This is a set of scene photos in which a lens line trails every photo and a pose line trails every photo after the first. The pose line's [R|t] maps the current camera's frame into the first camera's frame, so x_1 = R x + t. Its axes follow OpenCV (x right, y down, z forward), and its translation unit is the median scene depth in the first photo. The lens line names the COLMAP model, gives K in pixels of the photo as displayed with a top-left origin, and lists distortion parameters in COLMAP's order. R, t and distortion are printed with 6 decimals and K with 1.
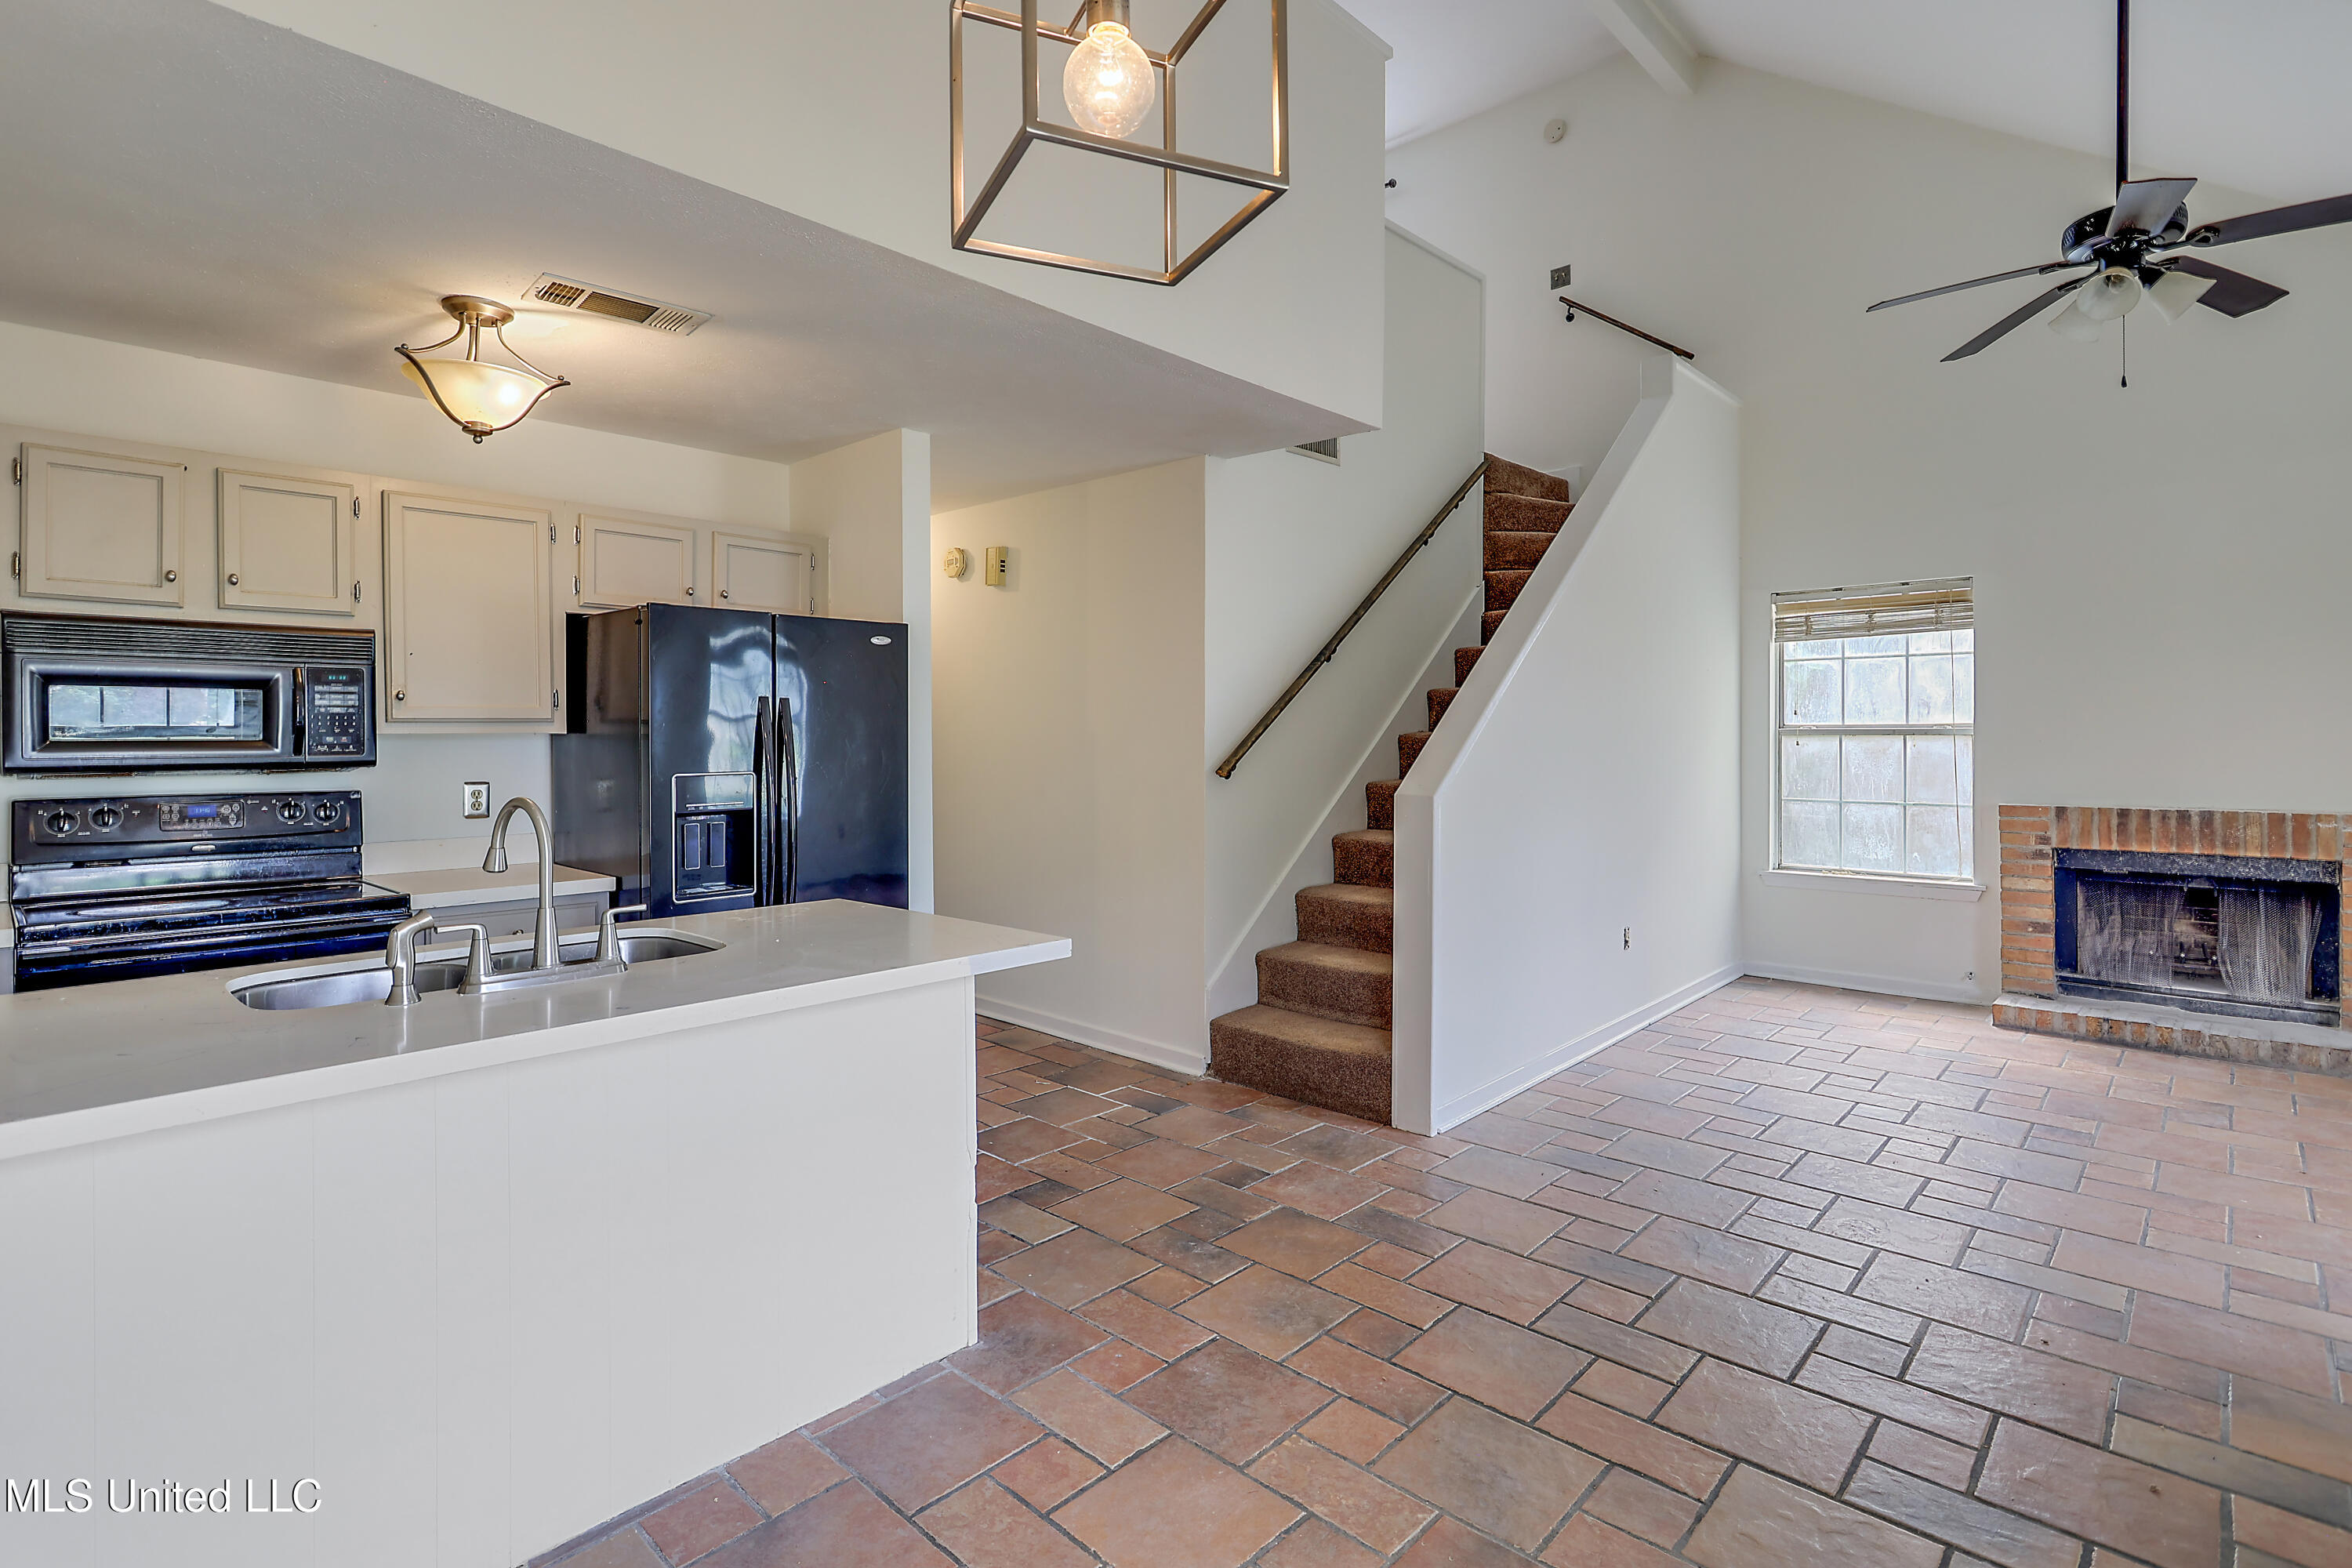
lens RADIAL K [[1119.1, 0, 1165.1], [0, 1119.1, 741.9], [0, 0, 1]] dist [-0.005038, 0.001606]
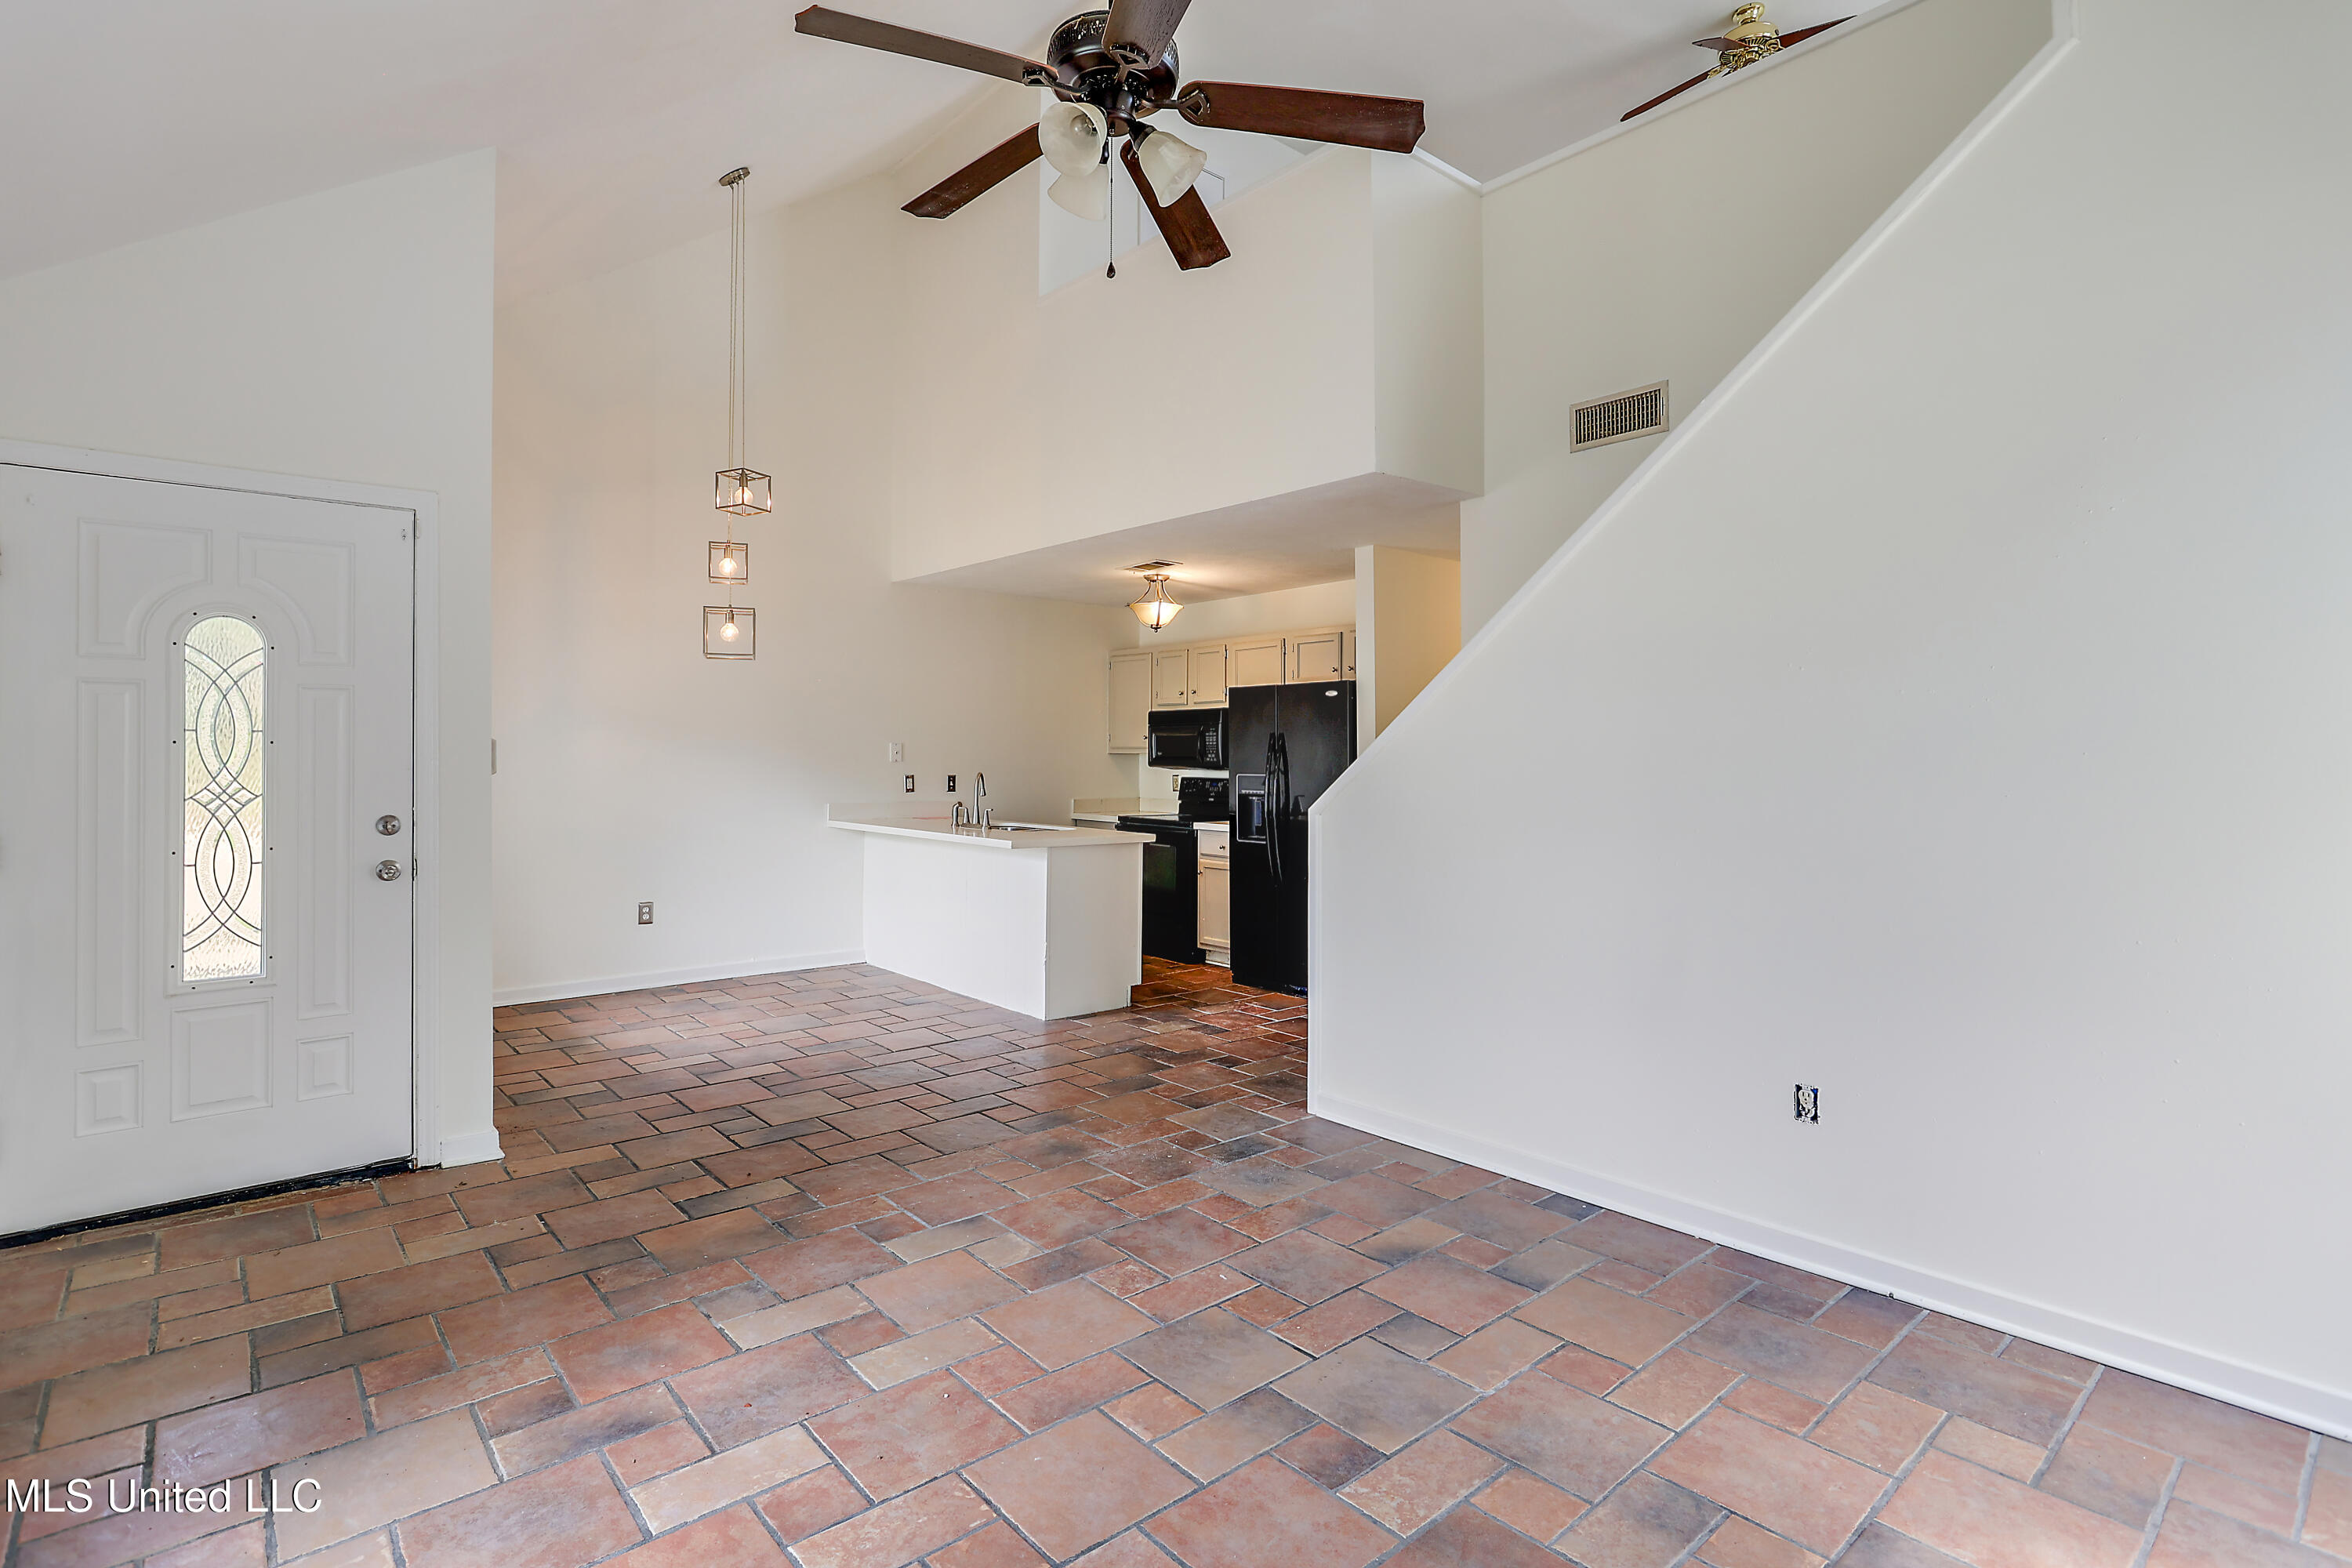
lens RADIAL K [[1119.1, 0, 1157.0], [0, 1119.1, 772.1], [0, 0, 1]] dist [-0.005038, 0.001606]
pose [[-0.104523, 0.017244, -0.994373, 1.390056], [-0.007836, 0.999804, 0.018162, -0.008485], [0.994492, 0.009690, -0.104368, 0.979623]]
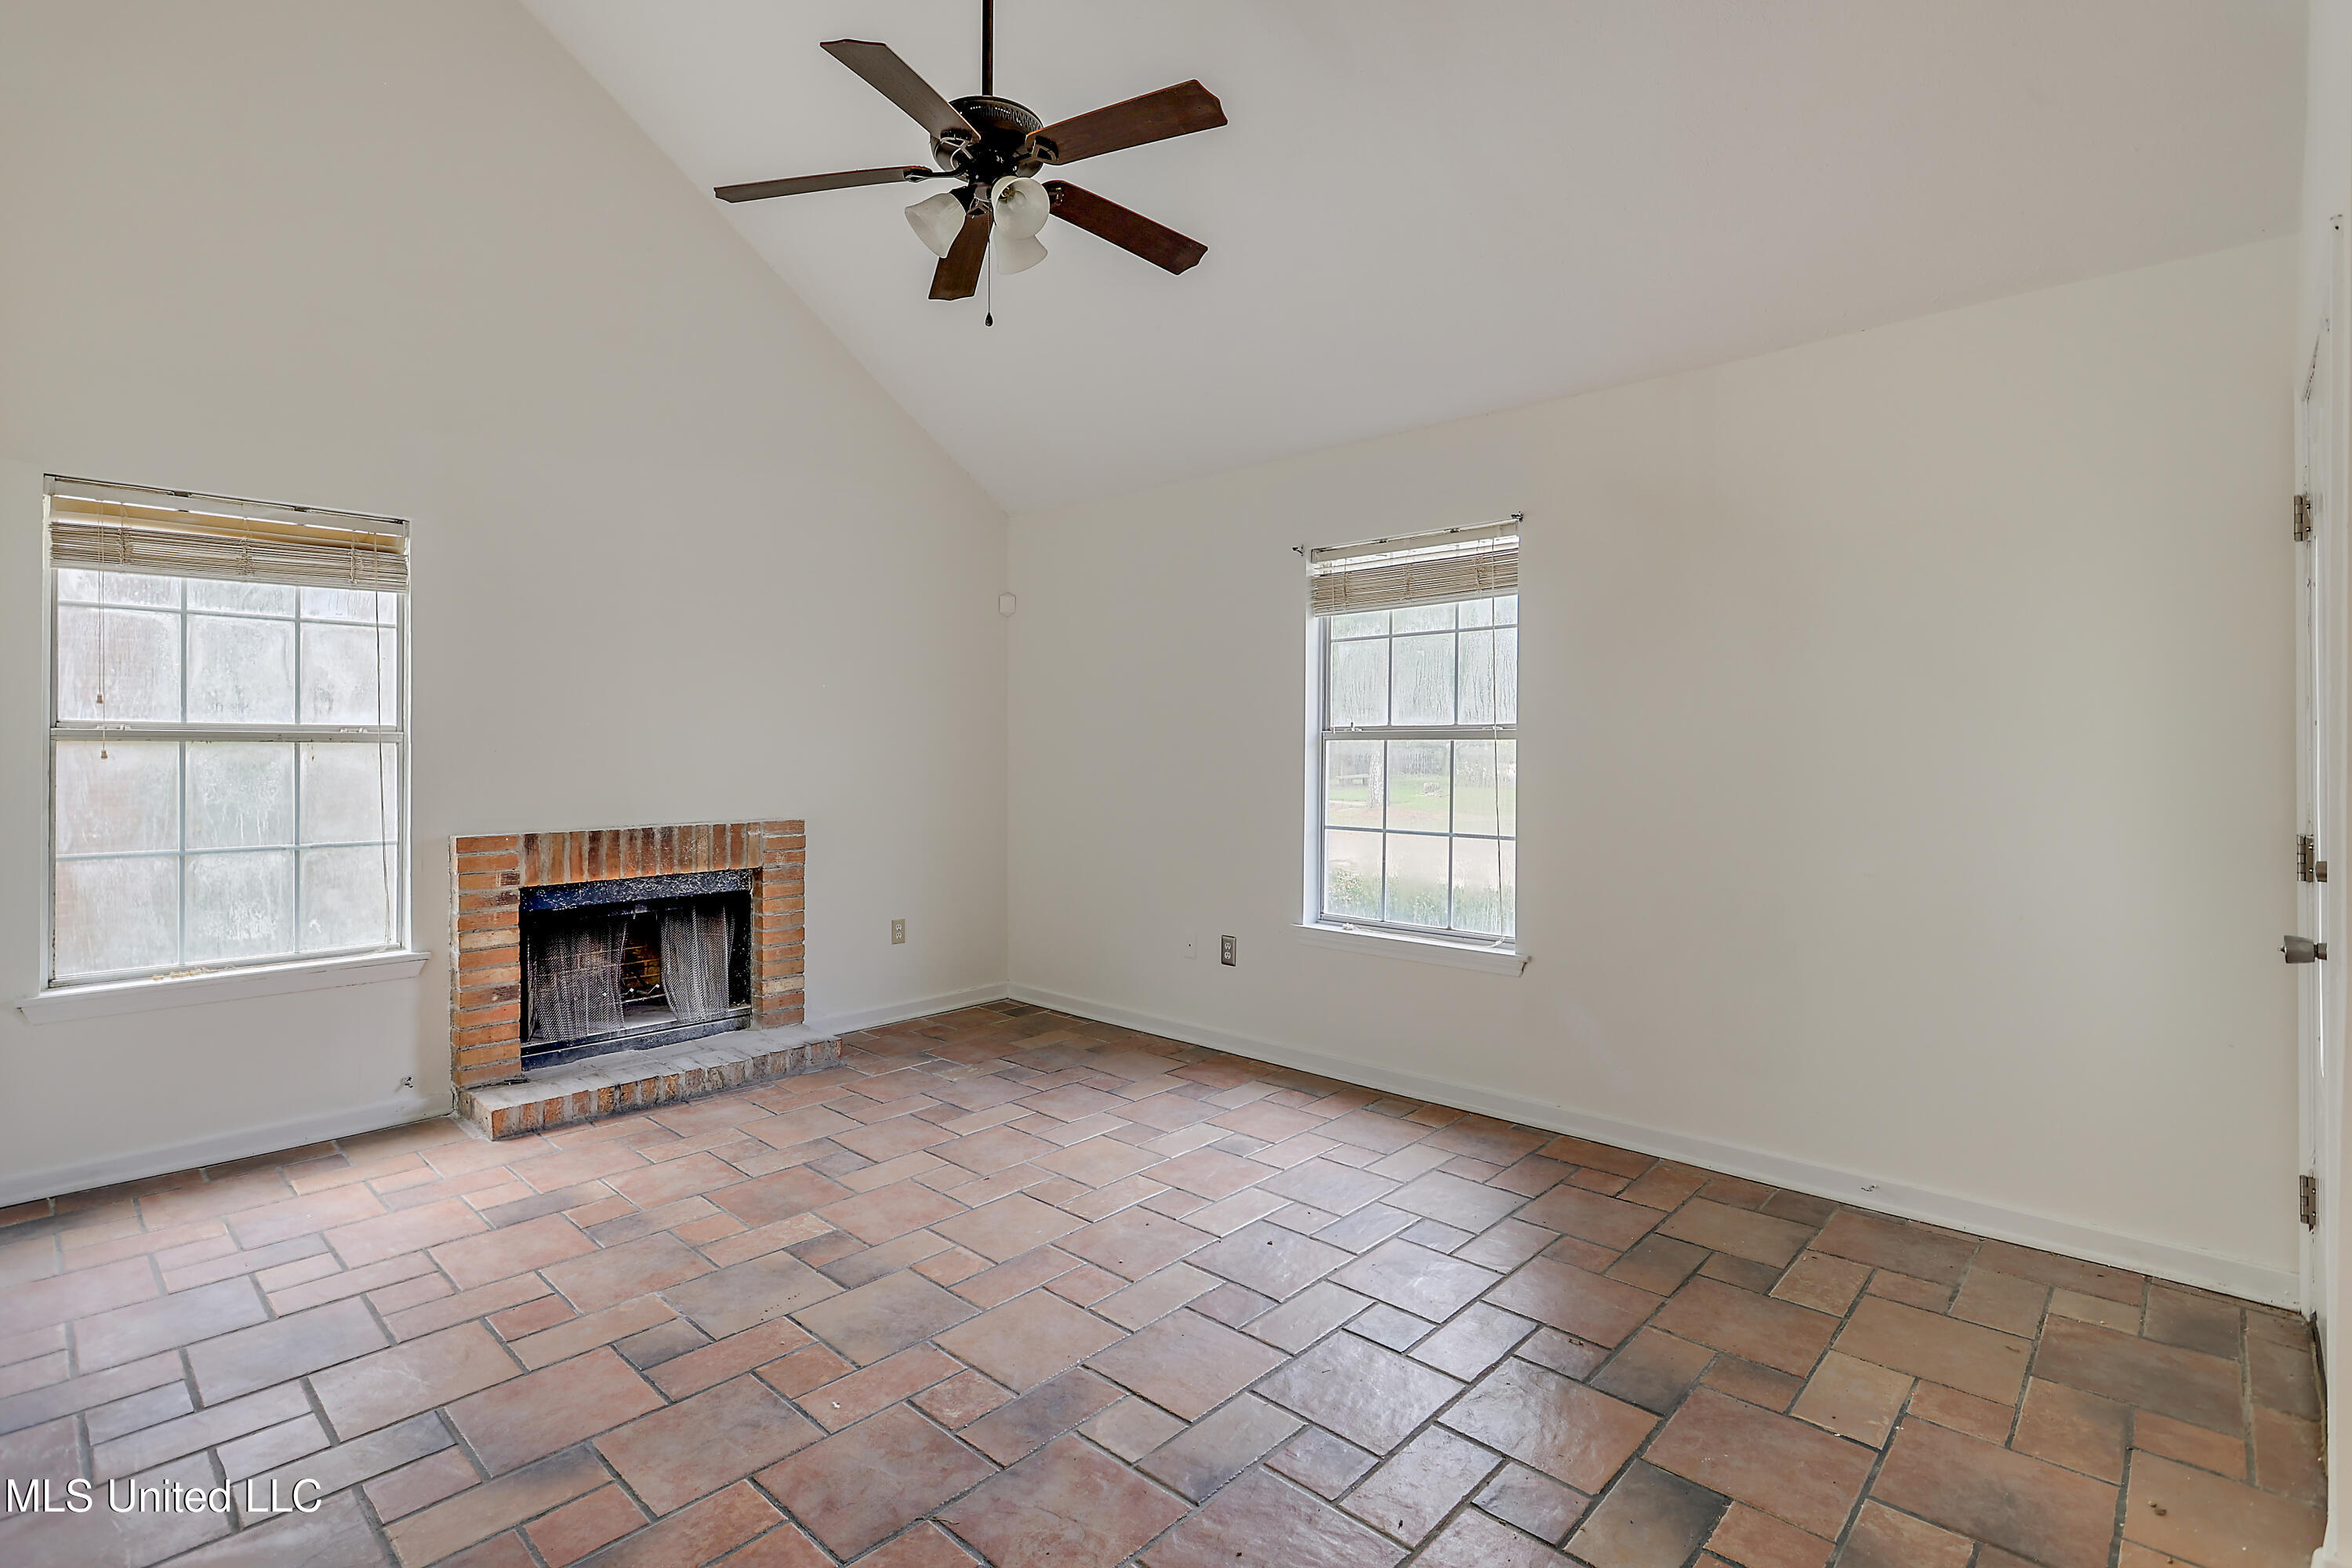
lens RADIAL K [[1119.1, 0, 1182.0], [0, 1119.1, 754.6], [0, 0, 1]] dist [-0.005038, 0.001606]
pose [[-0.011552, 0.001122, 0.999933, 0.010303], [0.002740, 0.999996, -0.001090, 0.005564], [-0.999930, 0.002727, -0.011555, 0.766345]]
